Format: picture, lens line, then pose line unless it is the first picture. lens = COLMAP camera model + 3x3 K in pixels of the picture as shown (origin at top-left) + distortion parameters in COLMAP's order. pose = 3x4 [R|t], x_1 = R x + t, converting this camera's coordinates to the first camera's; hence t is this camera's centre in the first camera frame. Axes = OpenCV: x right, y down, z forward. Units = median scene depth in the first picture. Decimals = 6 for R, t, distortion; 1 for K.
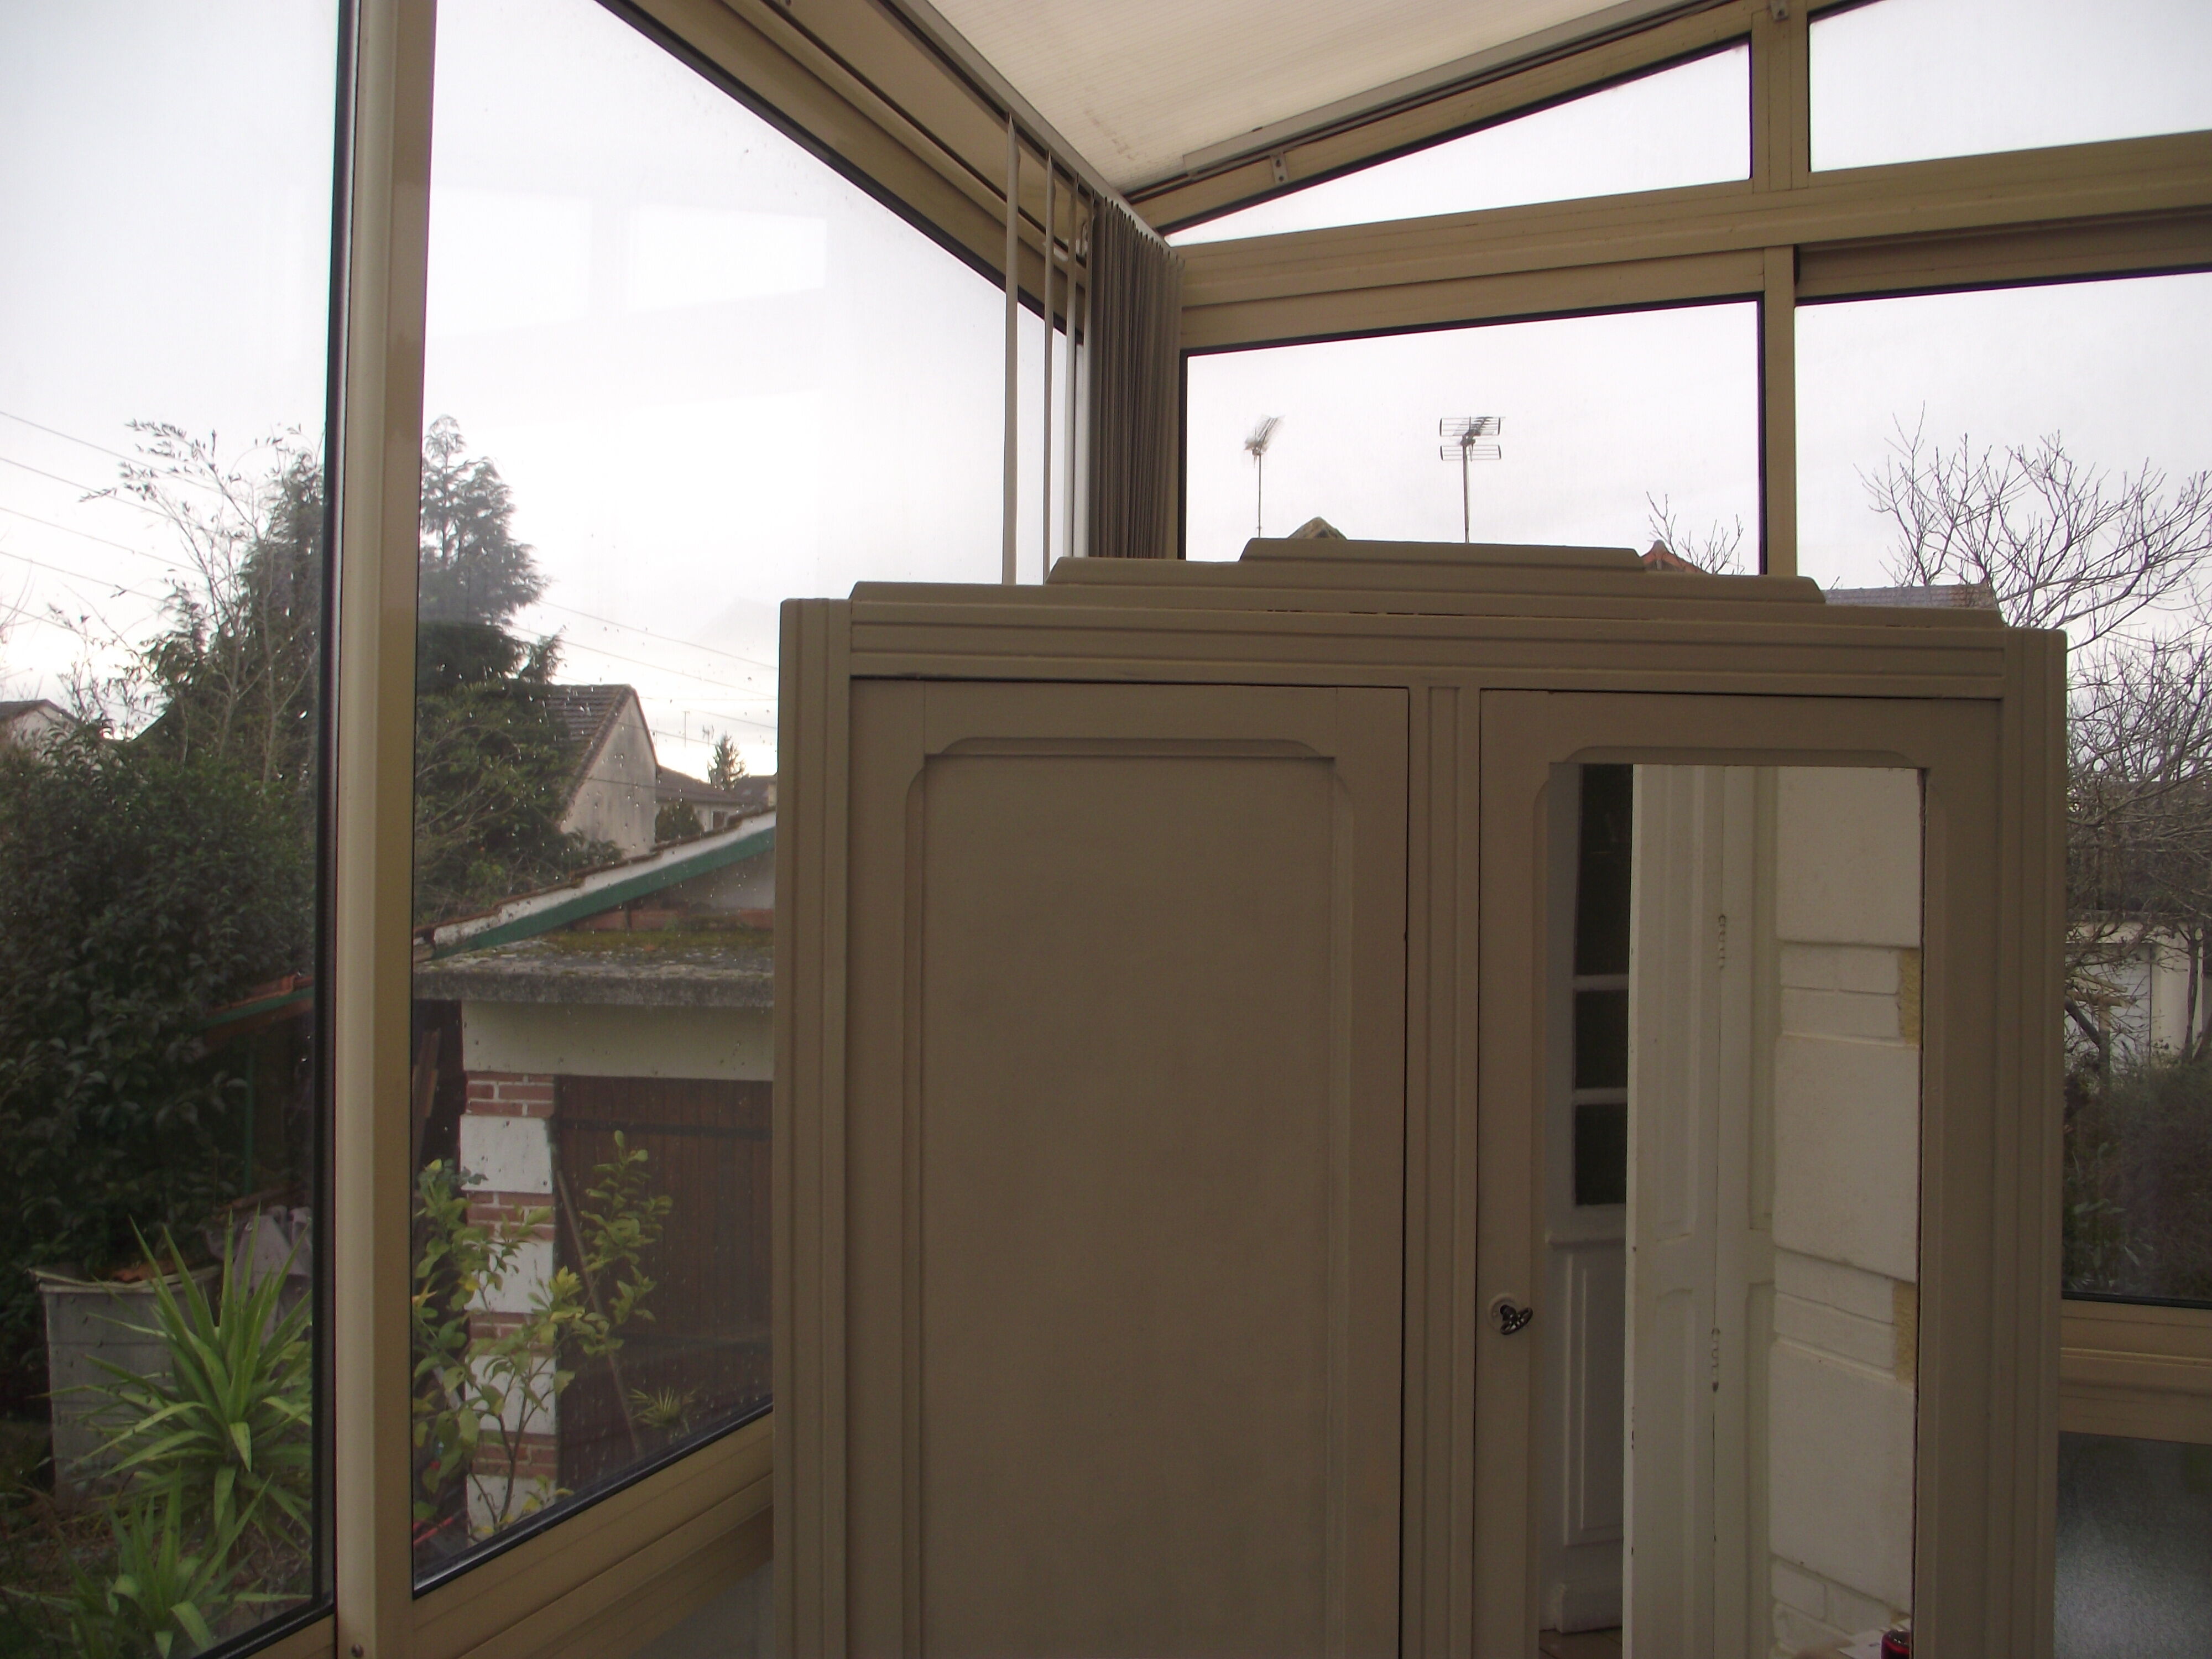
lens RADIAL K [[1748.4, 0, 1094.9], [0, 1748.4, 829.4], [0, 0, 1]] dist [-0.070981, 0.018164]
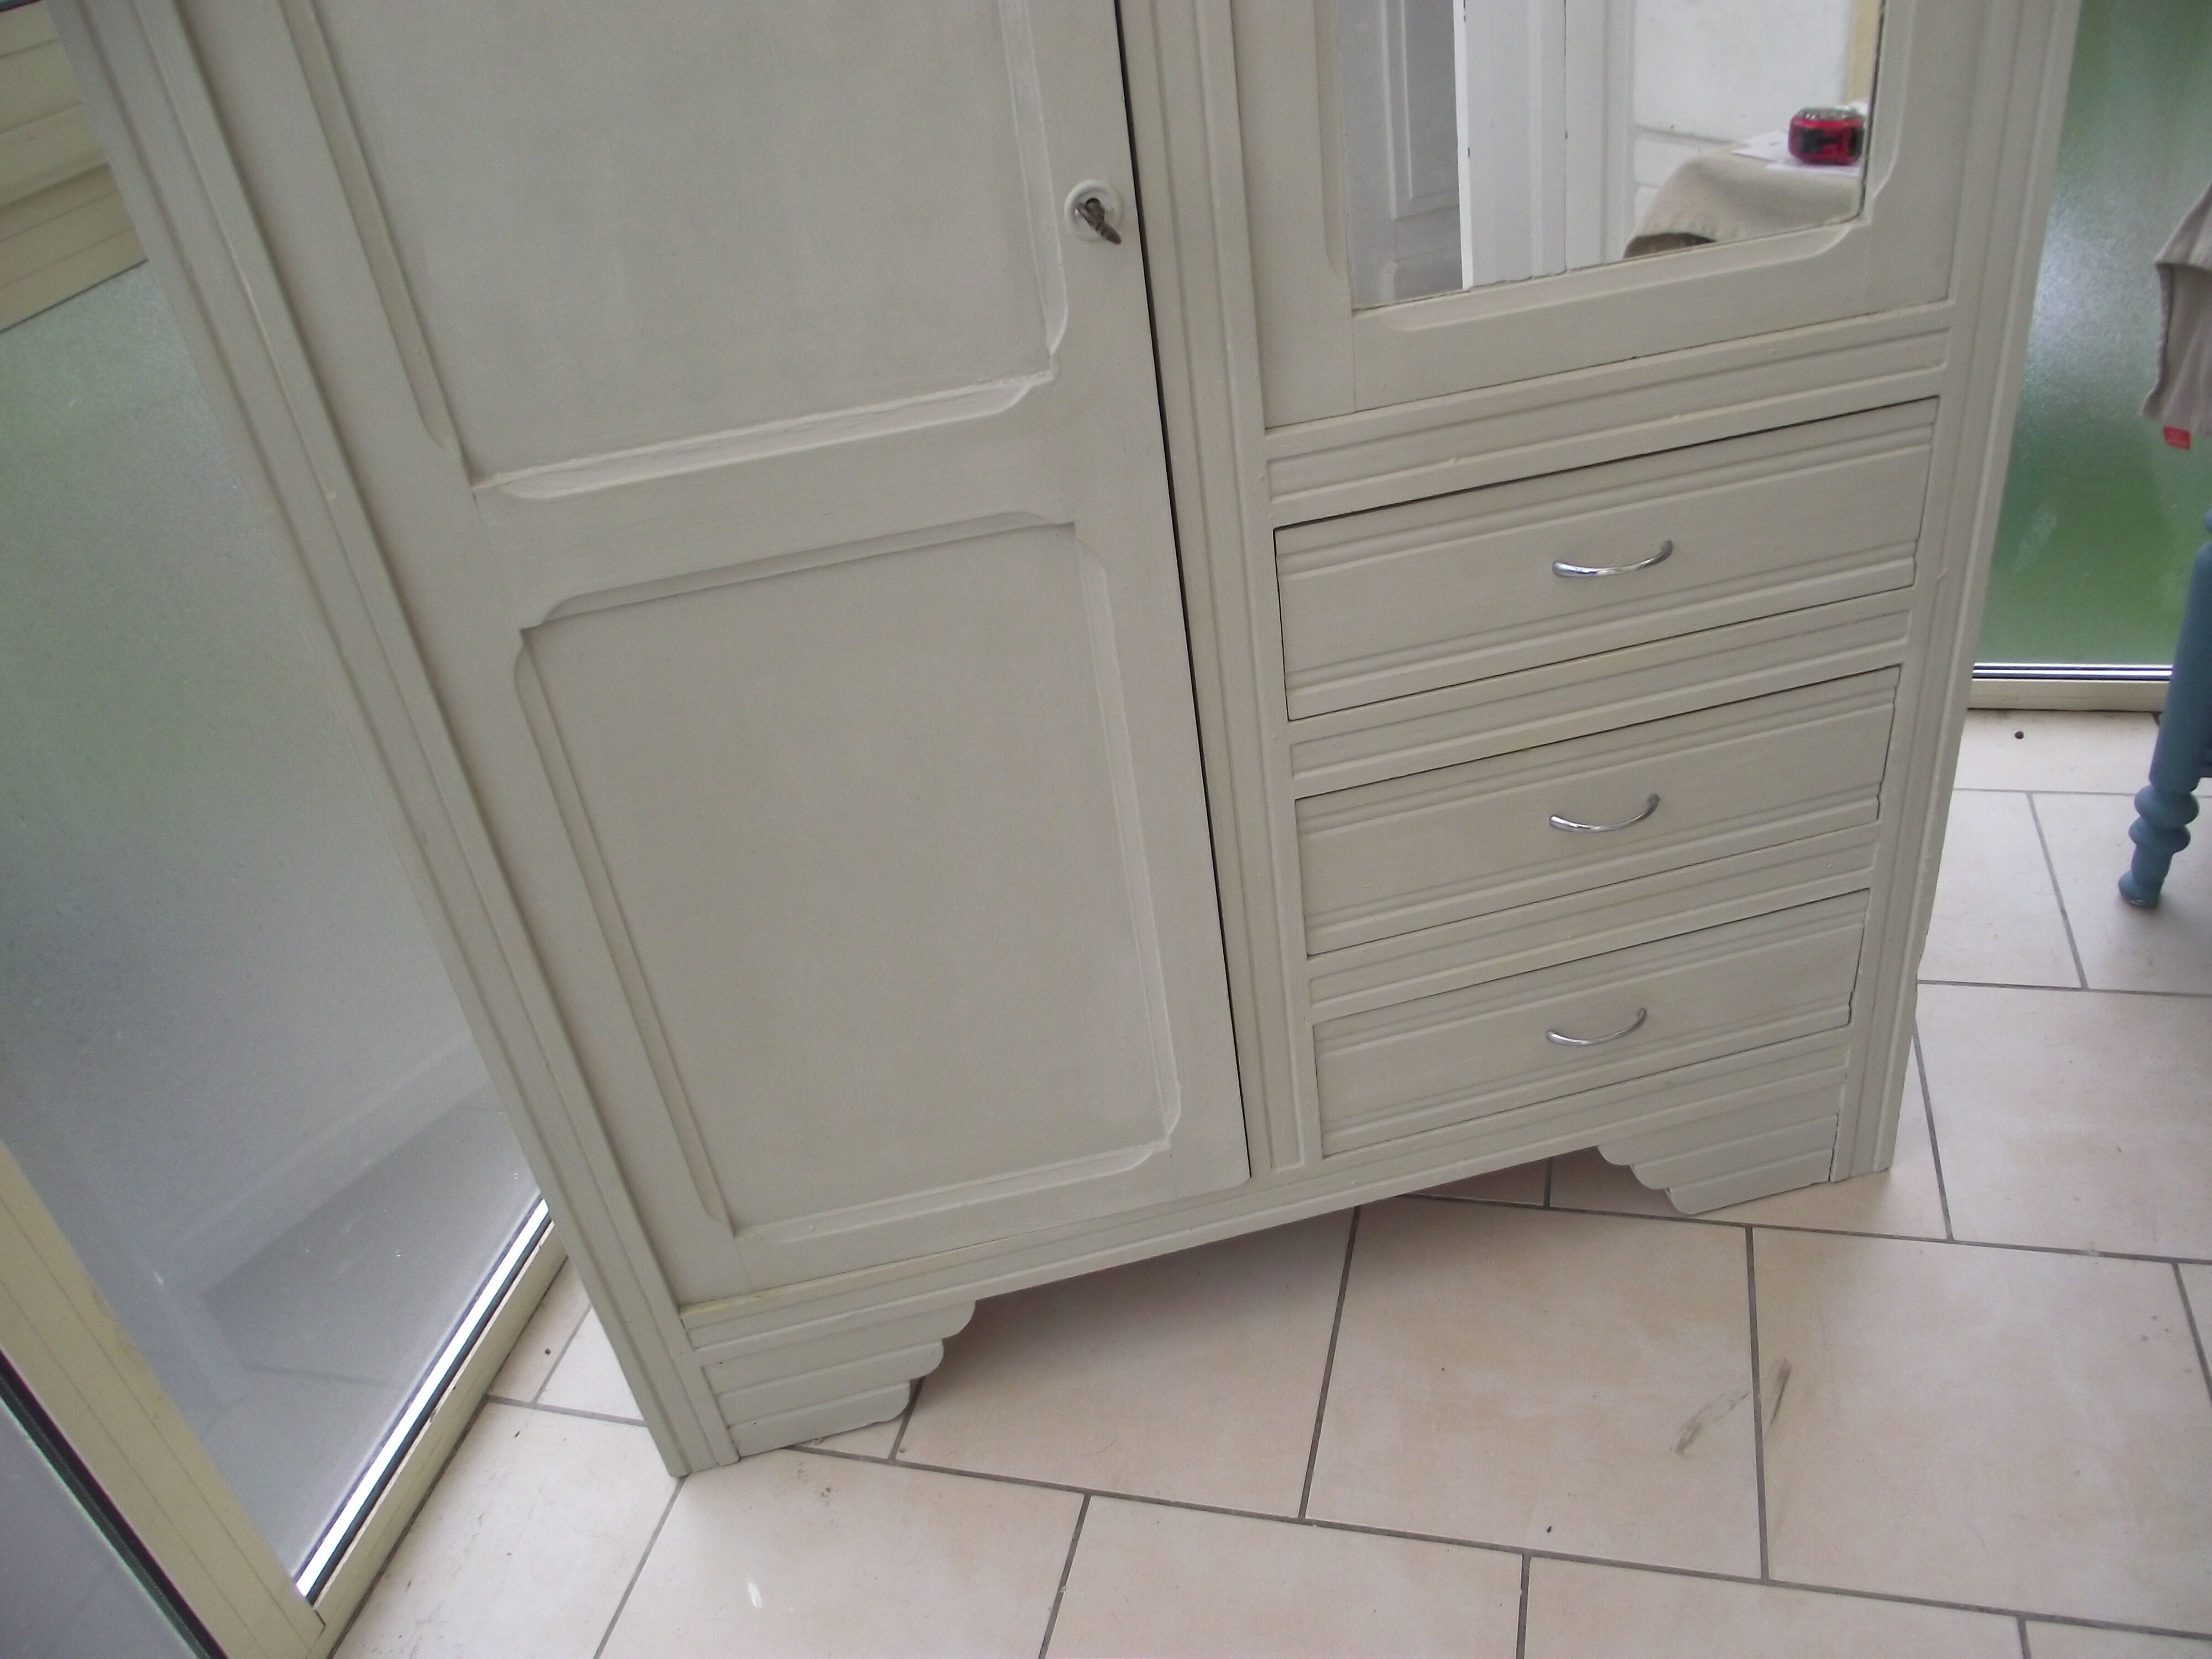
lens RADIAL K [[1802.2, 0, 1106.0], [0, 1802.2, 829.5], [0, 0, 1]] dist [-0.067836, -0.001285]
pose [[0.982389, -0.180759, 0.047298, 0.020583], [0.120994, 0.808340, 0.576149, 0.076026], [-0.142377, -0.560280, 0.815975, 0.069661]]
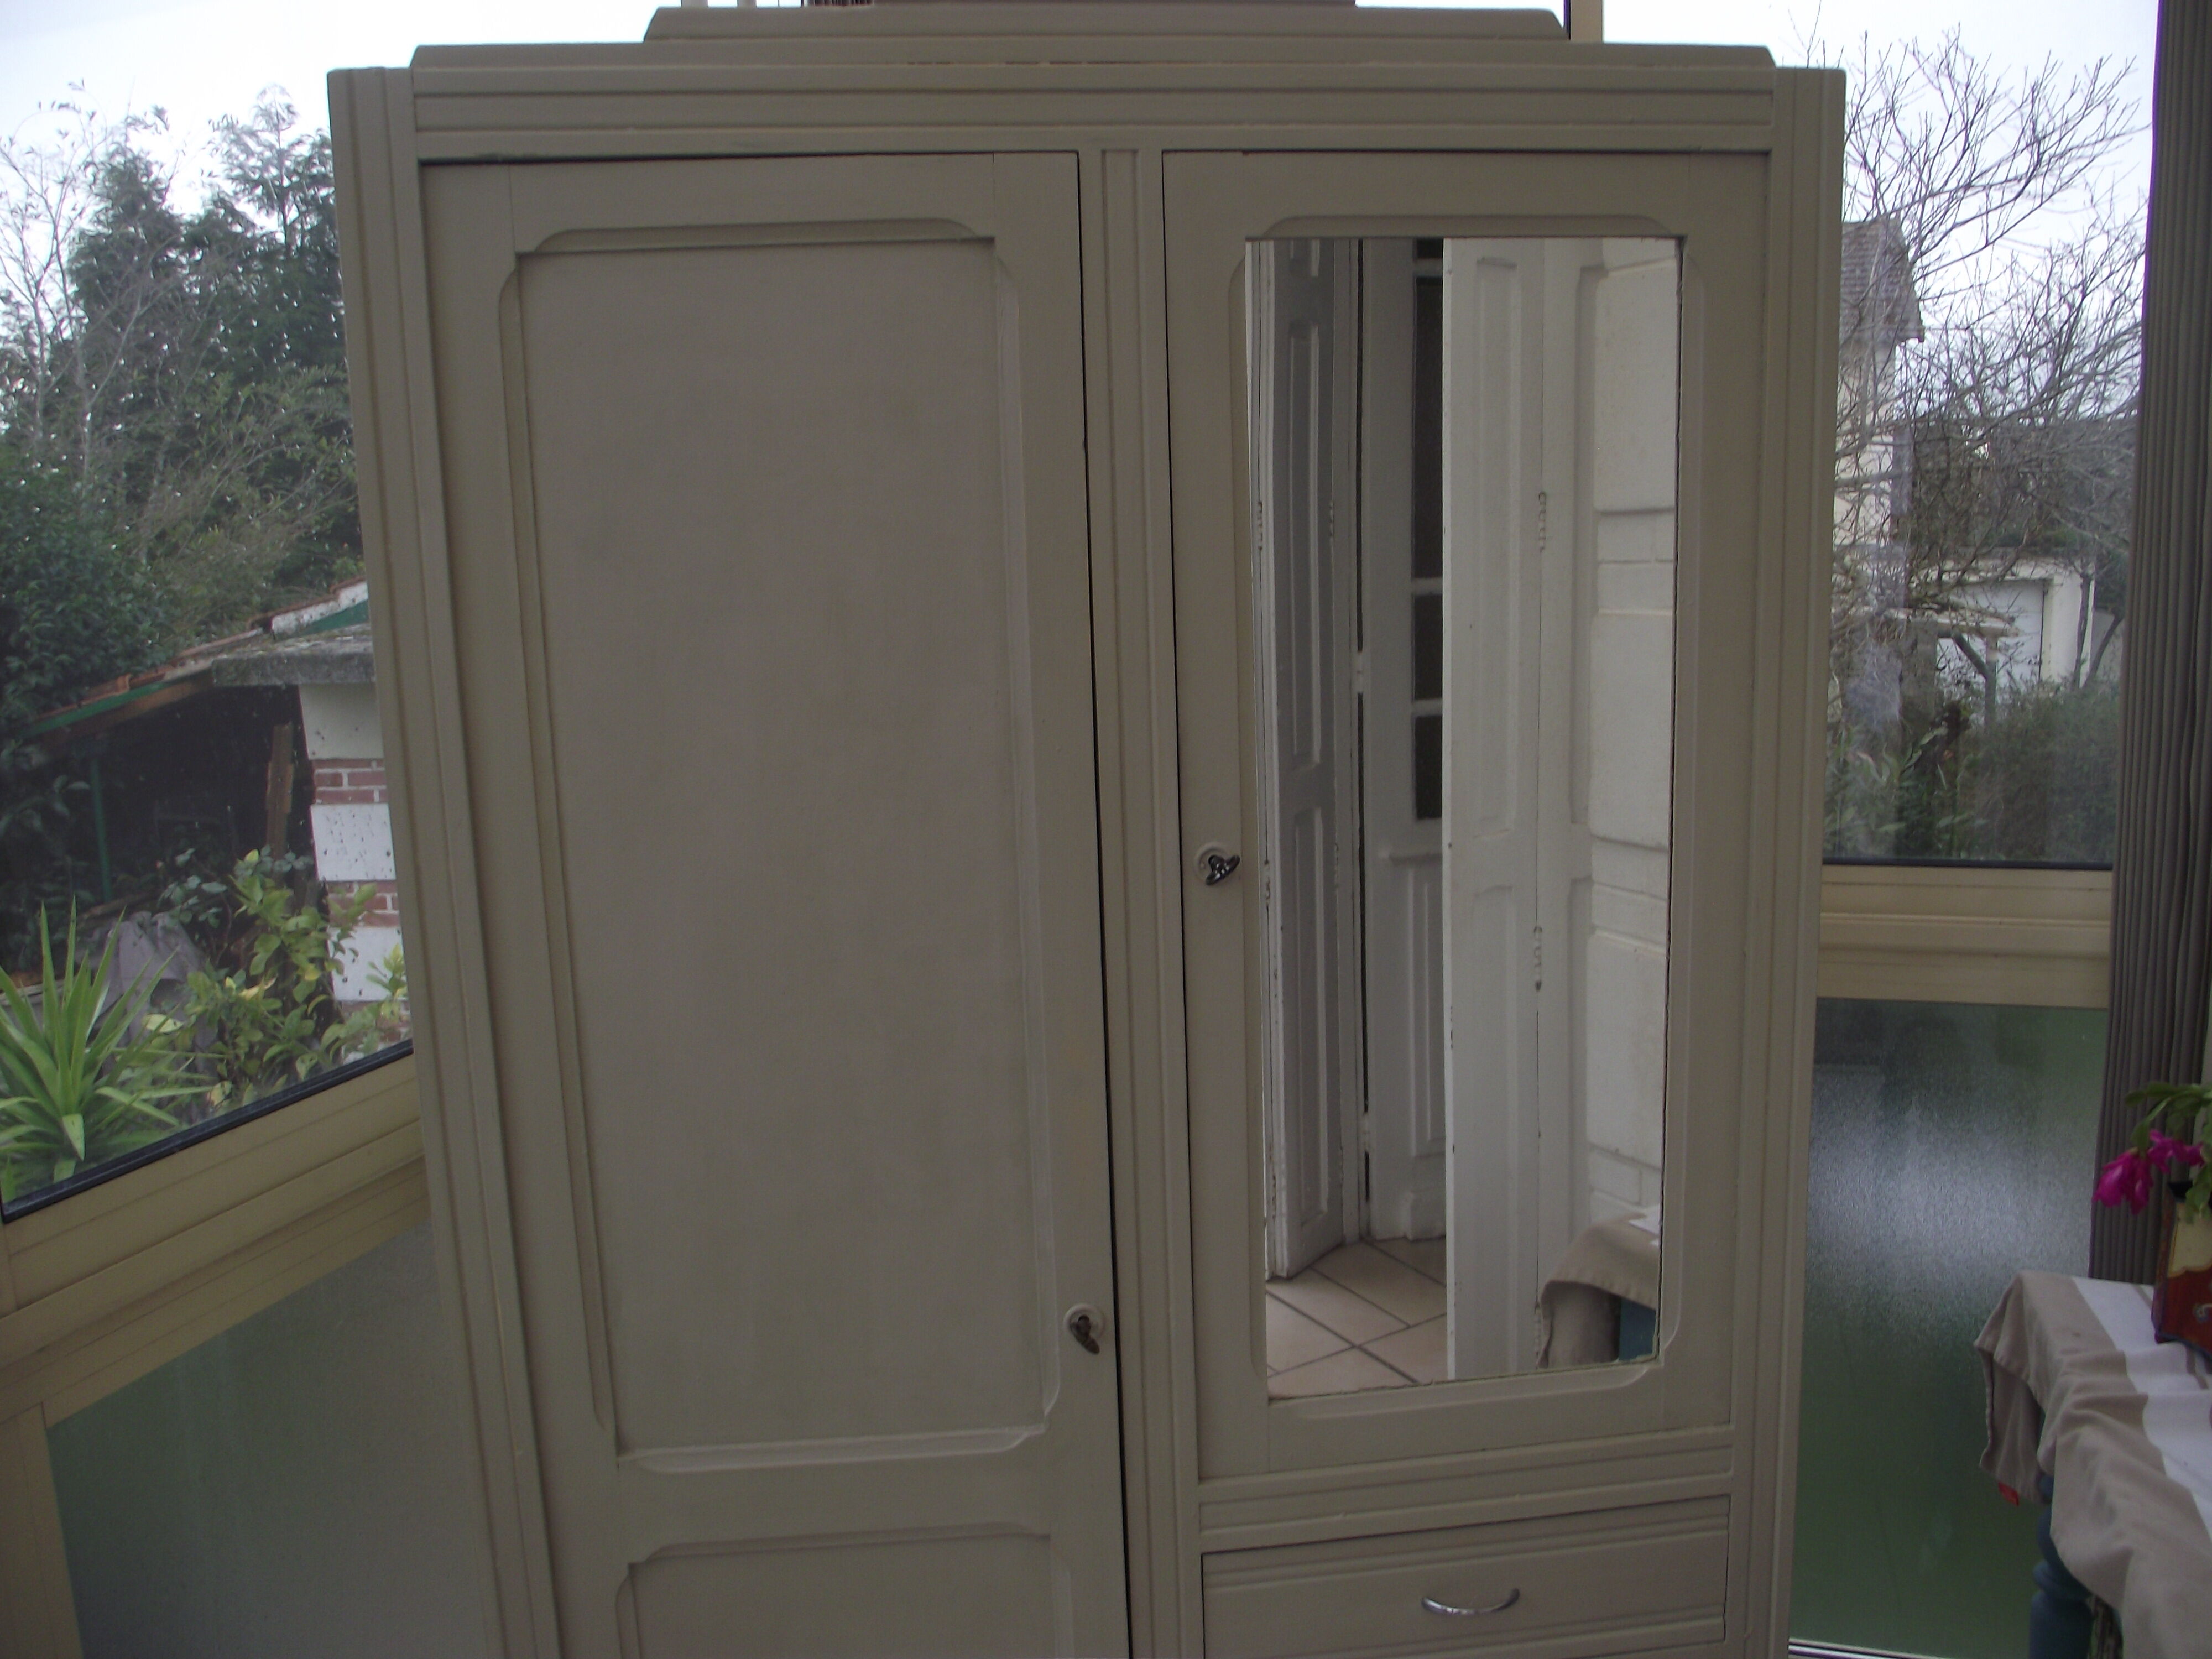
lens RADIAL K [[1747.9, 0, 1095.8], [0, 1747.9, 820.3], [0, 0, 1]] dist [-0.054241, 0.000357]
pose [[0.997948, -0.047407, 0.043031, 0.031846], [0.039165, 0.983710, 0.175445, 0.021756], [-0.050647, -0.173400, 0.983548, 0.024009]]
